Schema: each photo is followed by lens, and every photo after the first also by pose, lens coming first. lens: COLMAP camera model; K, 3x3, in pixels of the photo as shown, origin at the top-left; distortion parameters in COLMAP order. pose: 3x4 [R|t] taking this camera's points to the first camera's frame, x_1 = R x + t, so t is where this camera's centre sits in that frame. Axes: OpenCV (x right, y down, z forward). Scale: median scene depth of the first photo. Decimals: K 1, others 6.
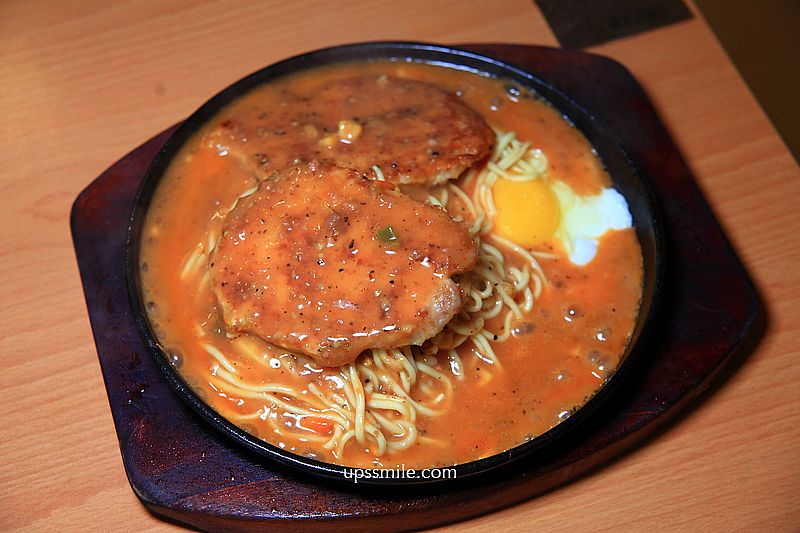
lens RADIAL K [[1414.7, 0, 385.9], [0, 1414.7, 300.0], [0, 0, 1]] dist [0.197268, 0.000000]
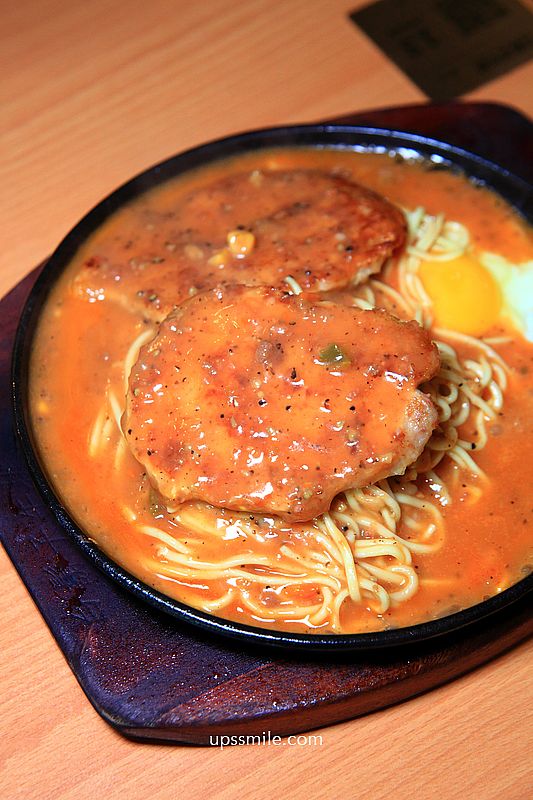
lens RADIAL K [[1414.7, 0, 271.6], [0, 1414.7, 464.0], [0, 0, 1]] dist [0.197268, 0.000000]
pose [[0.972742, -0.210187, 0.097948, -0.126921], [0.205810, 0.977159, 0.052944, -0.033334], [-0.106839, -0.031343, 0.993782, 0.161010]]
